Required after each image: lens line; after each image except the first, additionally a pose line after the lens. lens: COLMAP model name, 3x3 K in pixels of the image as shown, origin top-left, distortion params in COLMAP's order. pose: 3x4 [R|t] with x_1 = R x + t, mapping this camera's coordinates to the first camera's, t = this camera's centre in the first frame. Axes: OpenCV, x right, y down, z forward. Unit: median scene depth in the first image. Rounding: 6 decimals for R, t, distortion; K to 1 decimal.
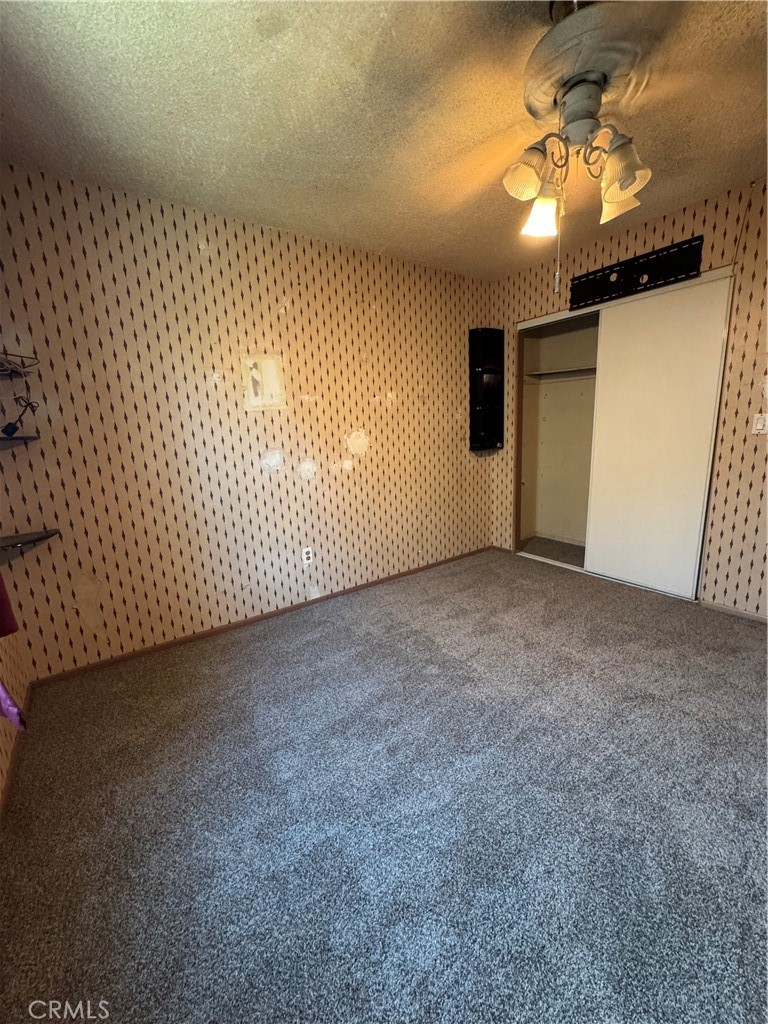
lens RADIAL K [[409.4, 0, 384.5], [0, 409.4, 512.3], [0, 0, 1]] dist [-0.007327, 0.000067]
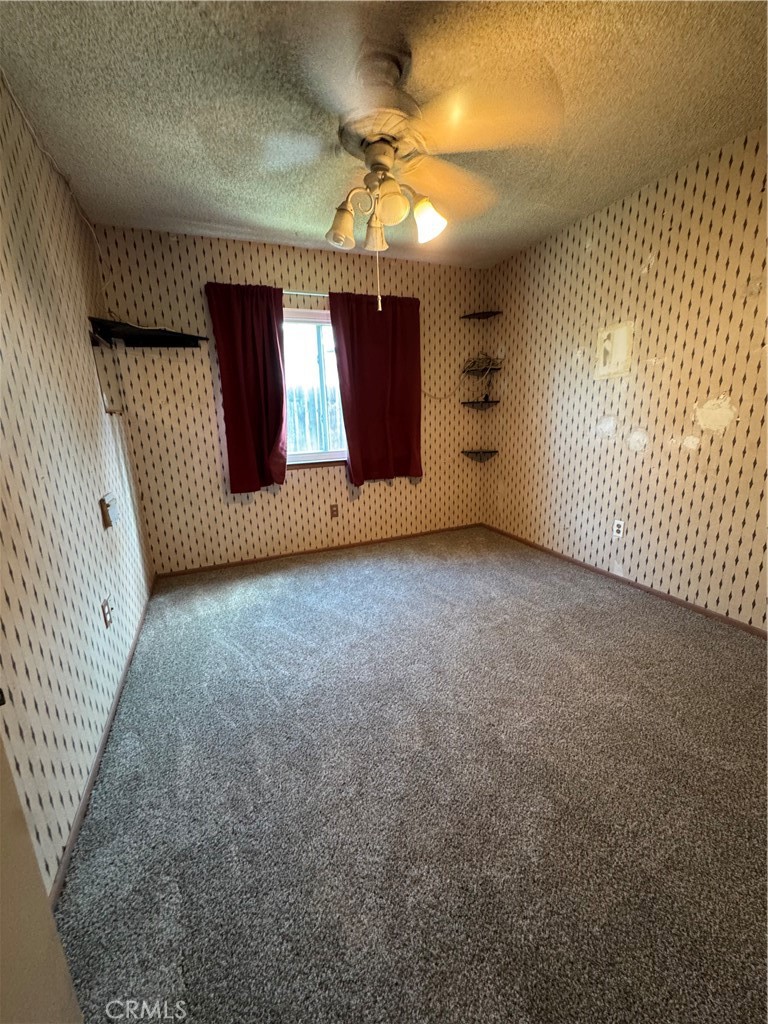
lens RADIAL K [[409.4, 0, 384.5], [0, 409.4, 512.5], [0, 0, 1]] dist [-0.007327, 0.000067]
pose [[-0.214874, 0.282296, -0.934954, 0.846801], [-0.157234, 0.934828, 0.318394, -0.155366], [0.963902, 0.215421, -0.156483, 0.619387]]
